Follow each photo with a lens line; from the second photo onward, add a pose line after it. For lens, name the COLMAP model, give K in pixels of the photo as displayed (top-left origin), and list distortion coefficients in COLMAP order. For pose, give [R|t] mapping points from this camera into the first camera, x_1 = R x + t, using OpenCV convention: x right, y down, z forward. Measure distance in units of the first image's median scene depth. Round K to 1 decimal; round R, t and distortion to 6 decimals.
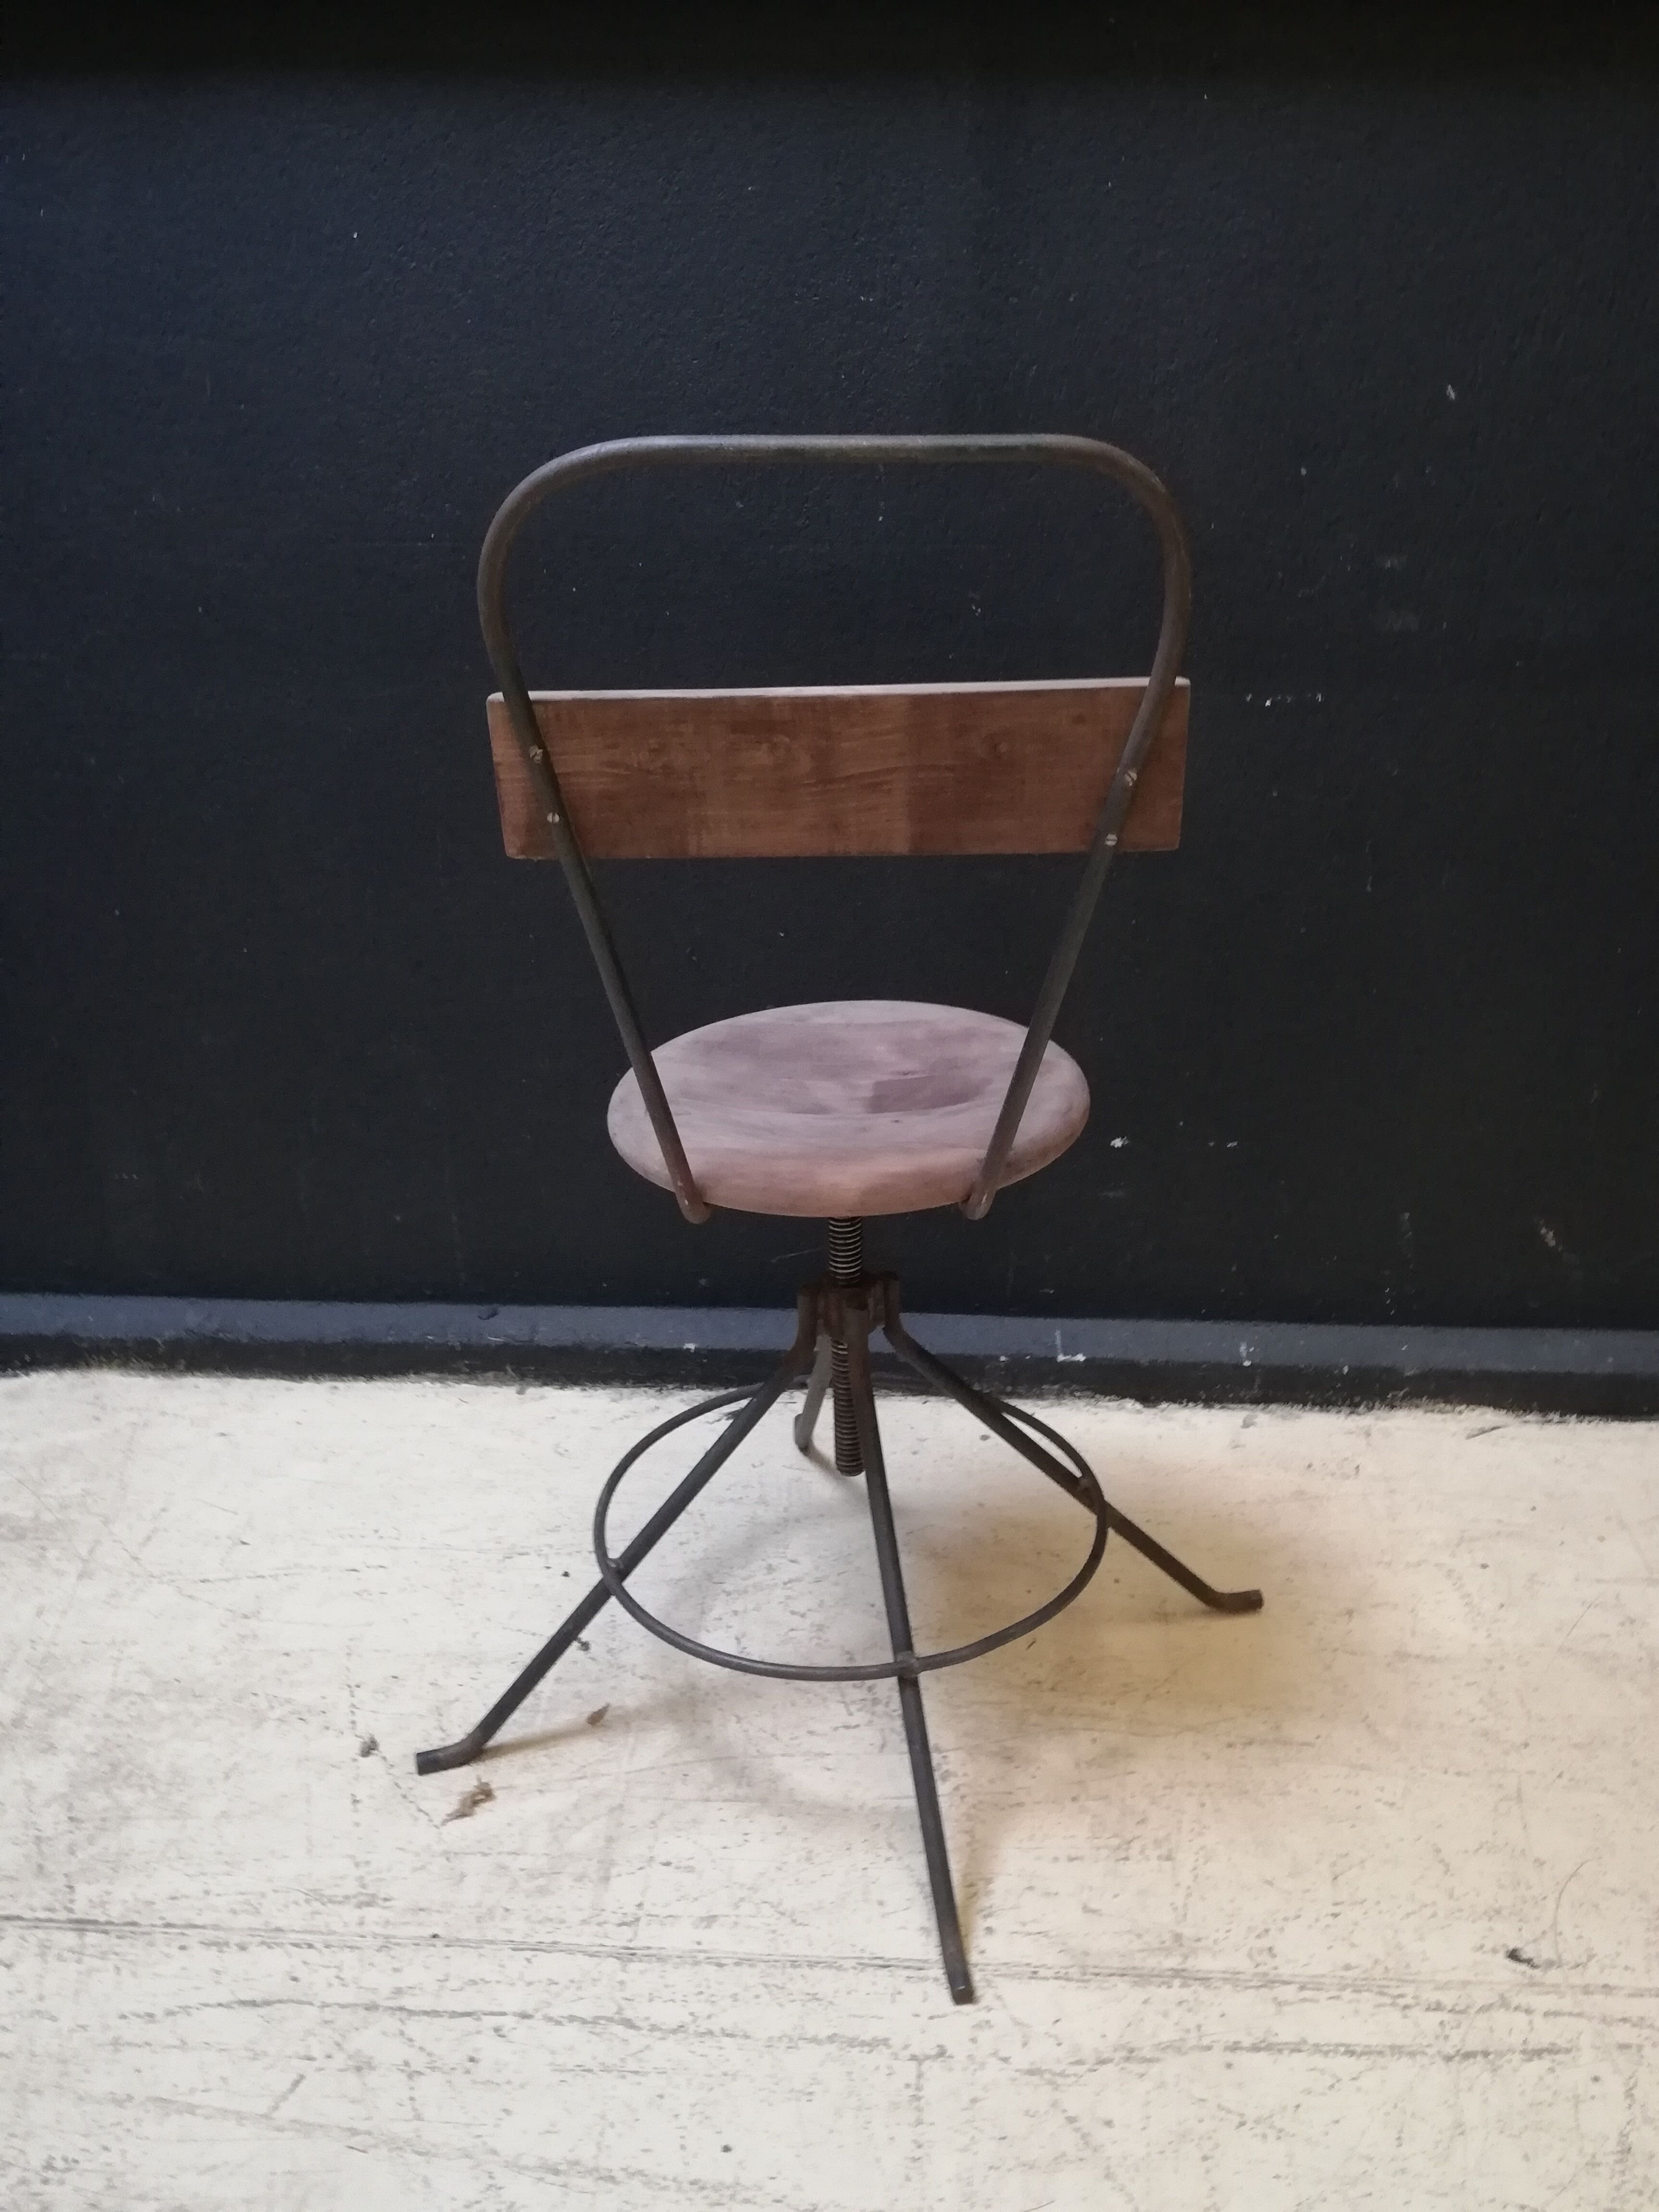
lens RADIAL K [[2044.2, 0, 829.5], [0, 2044.2, 1106.0], [0, 0, 1]] dist [0.056106, -0.134065]
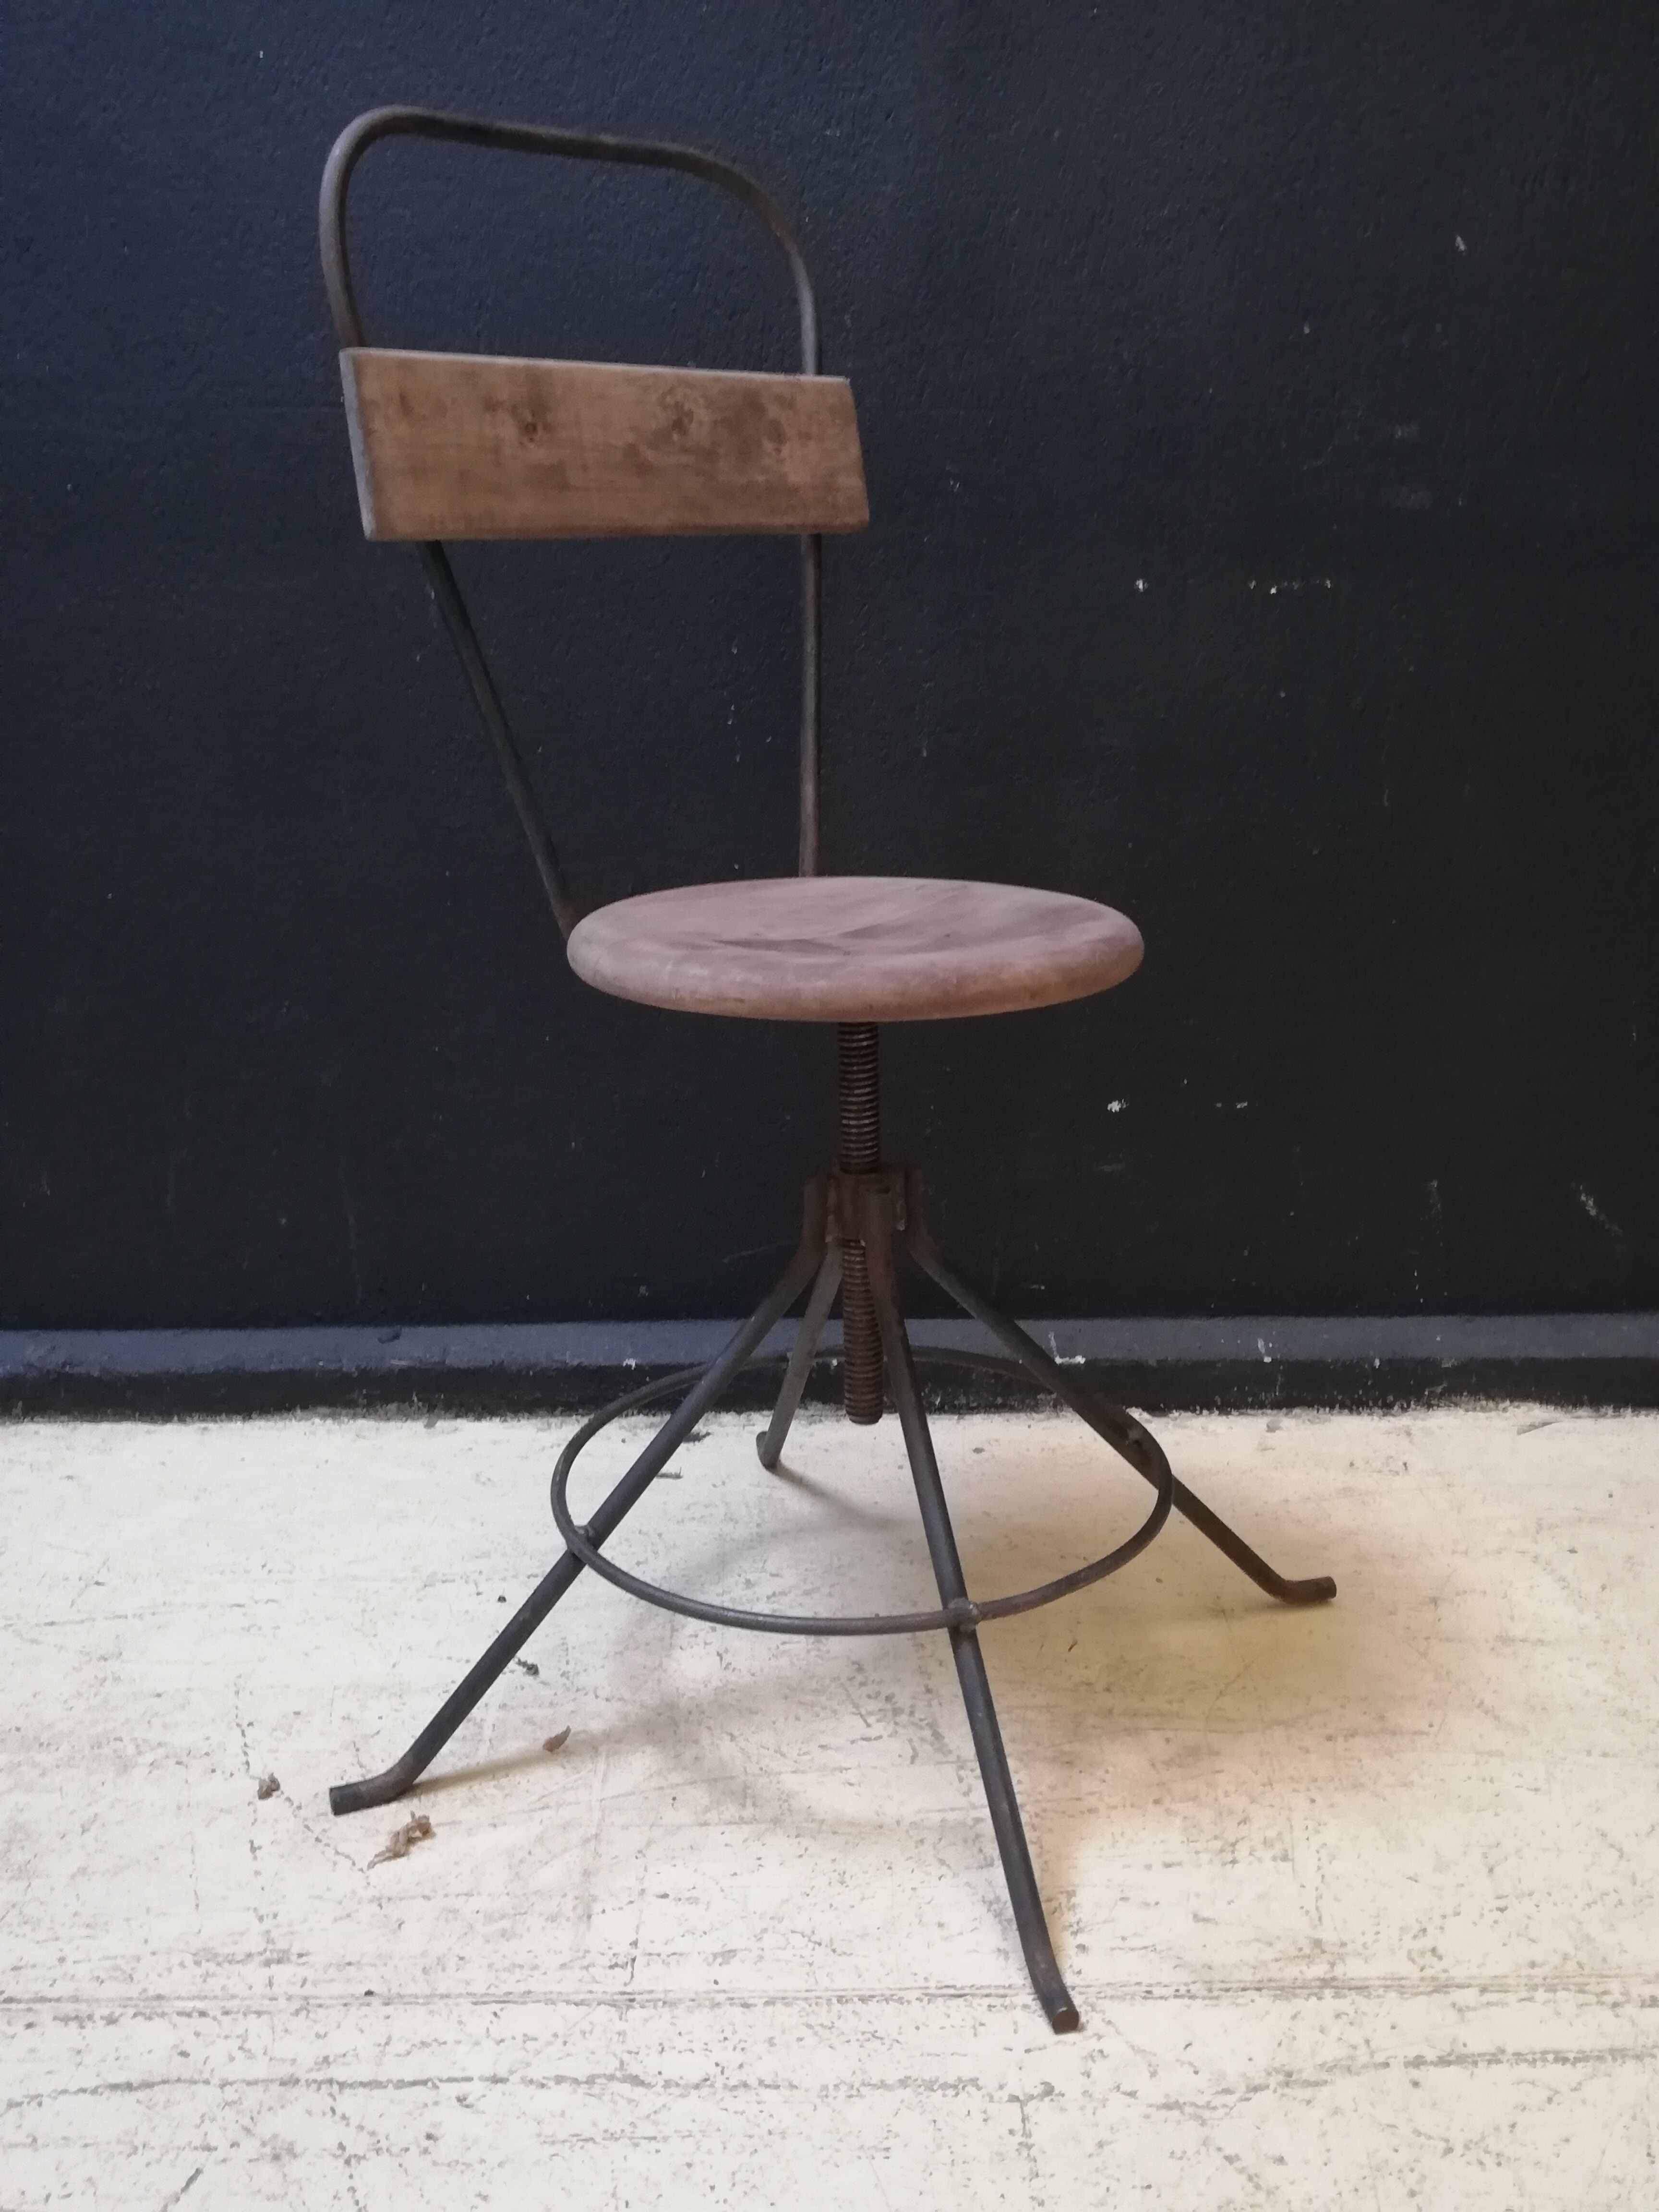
lens RADIAL K [[2044.0, 0, 830.8], [0, 2044.0, 1106.0], [0, 0, 1]] dist [0.049283, -0.092918]
pose [[0.995990, -0.016307, 0.087971, -0.075607], [0.028266, 0.990242, -0.136465, 0.169844], [-0.084887, 0.138404, 0.986731, 0.168289]]
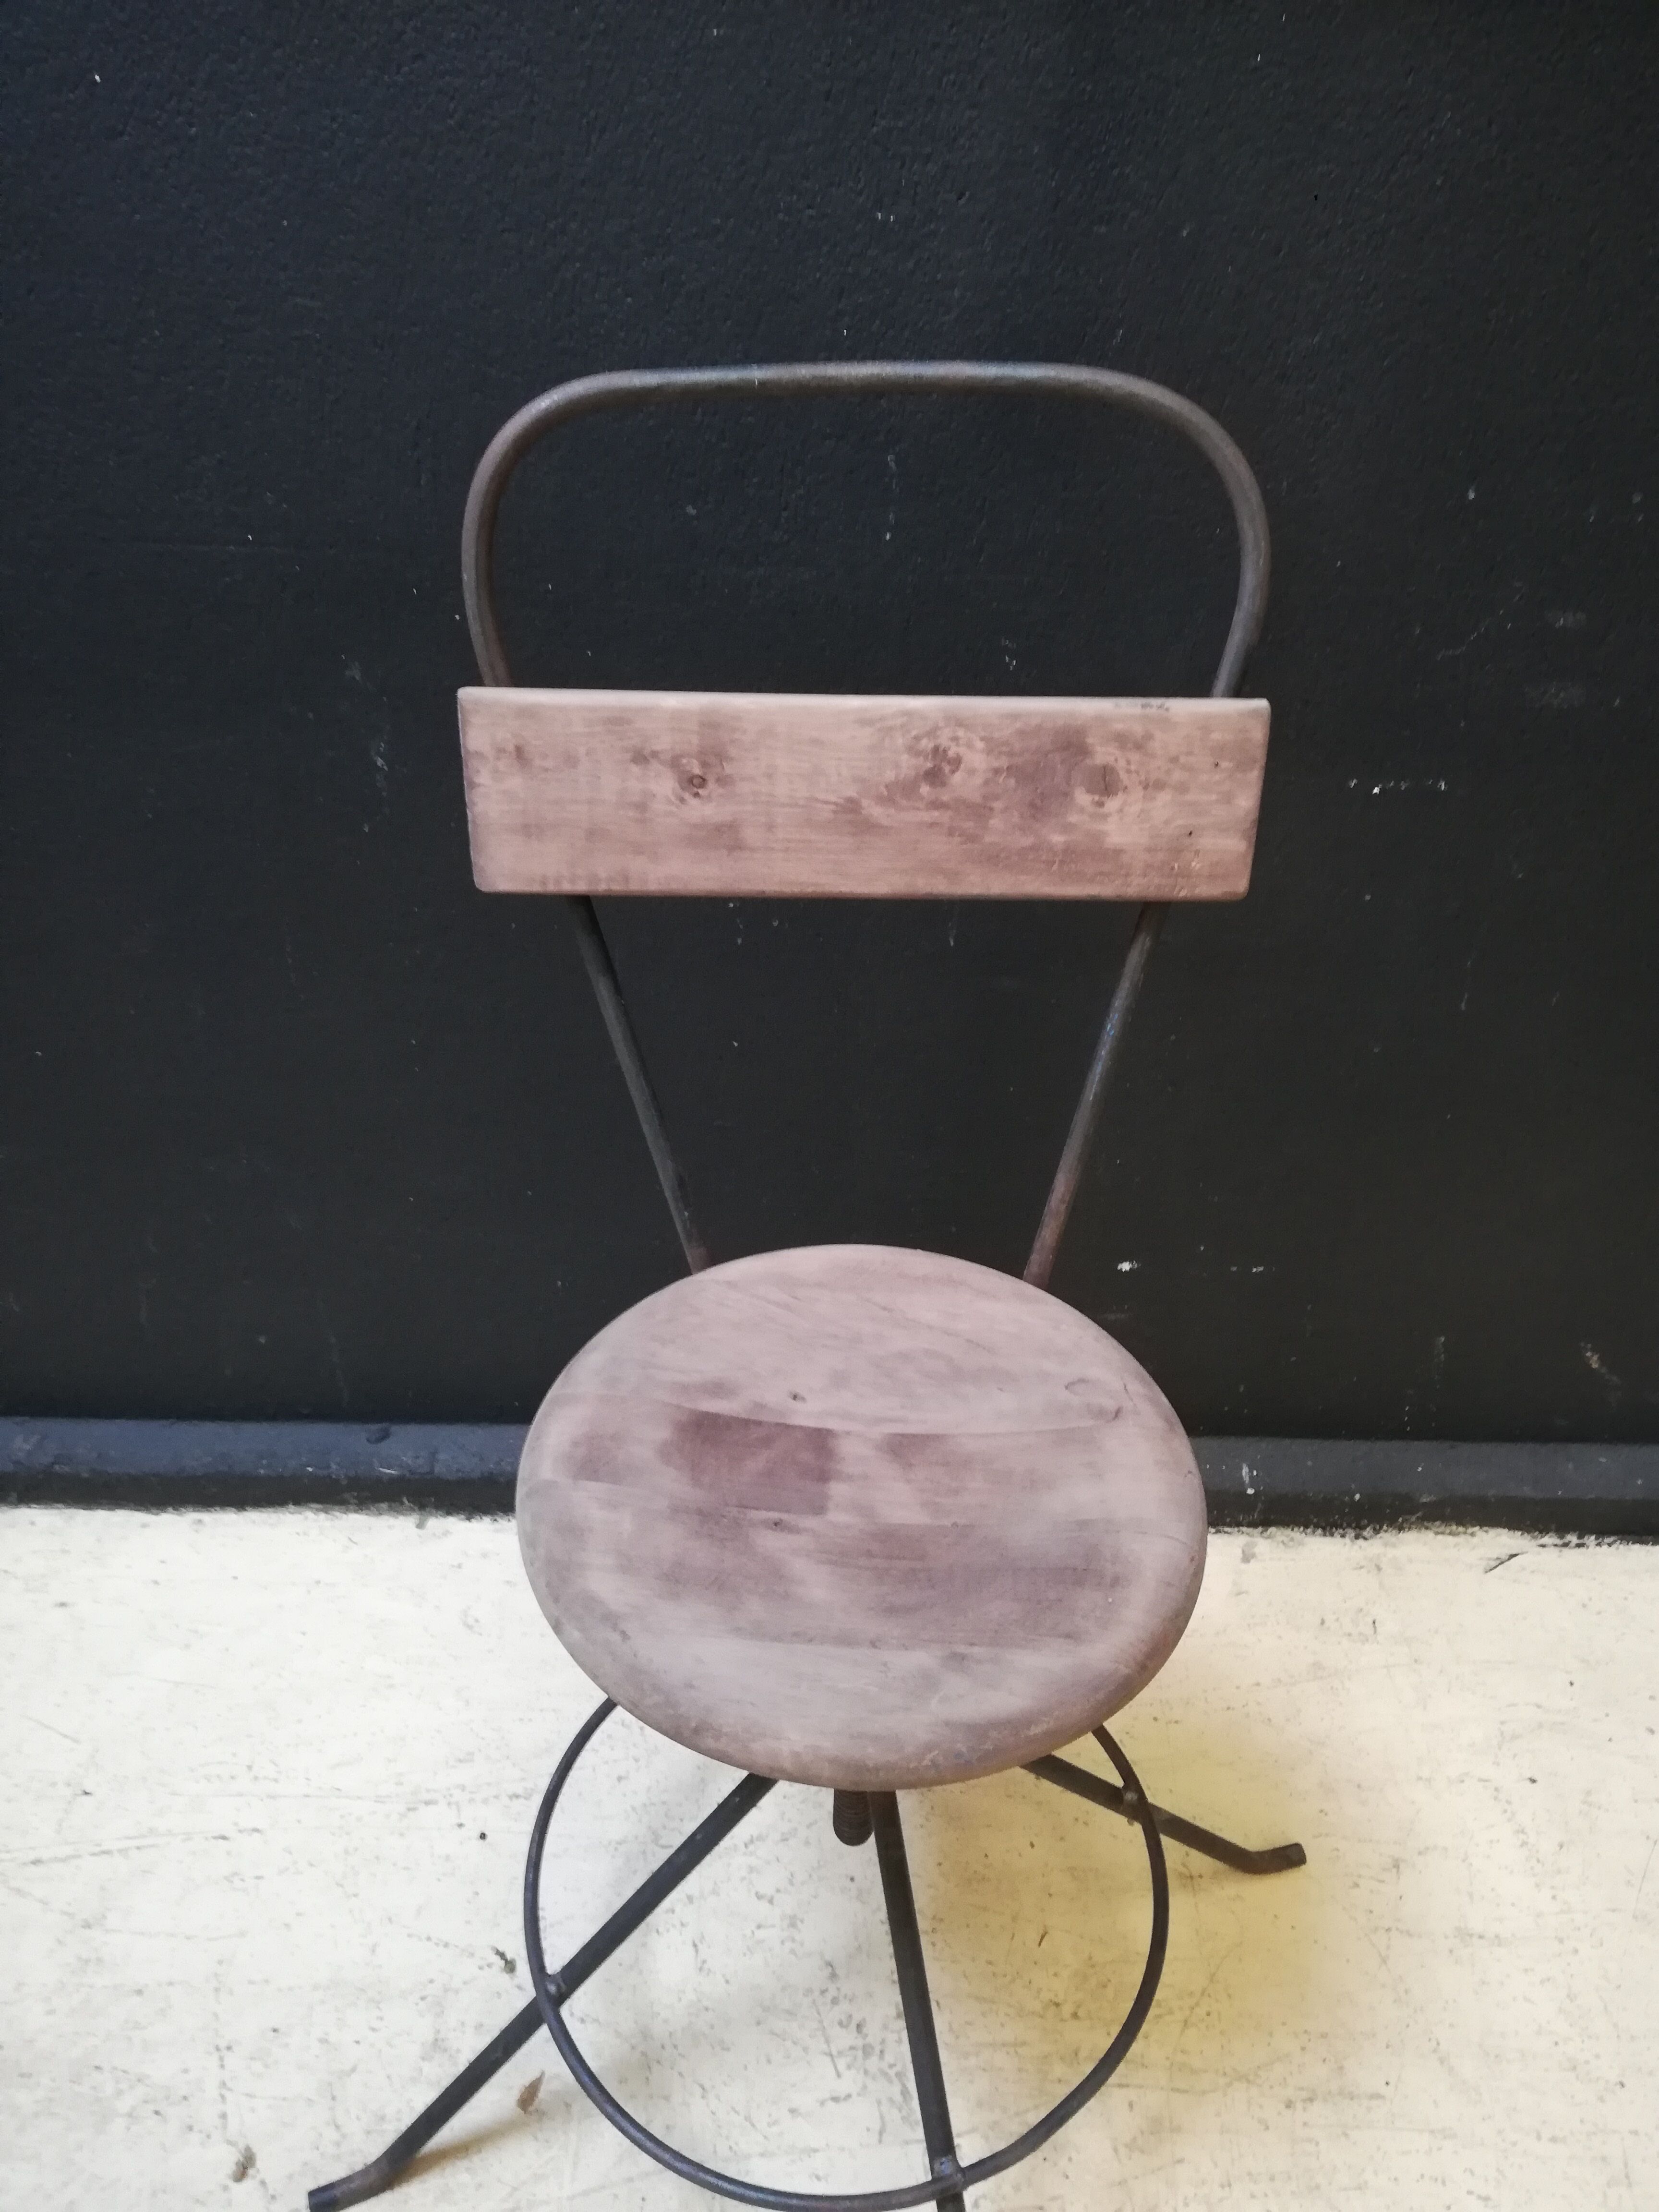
lens RADIAL K [[1672.5, 0, 829.5], [0, 1672.5, 1106.0], [0, 0, 1]] dist [0.026048, -0.045920]
pose [[0.995989, -0.003689, 0.089403, -0.054724], [-0.013818, 0.980824, 0.194405, -0.227889], [-0.088406, -0.194861, 0.976839, 0.431858]]
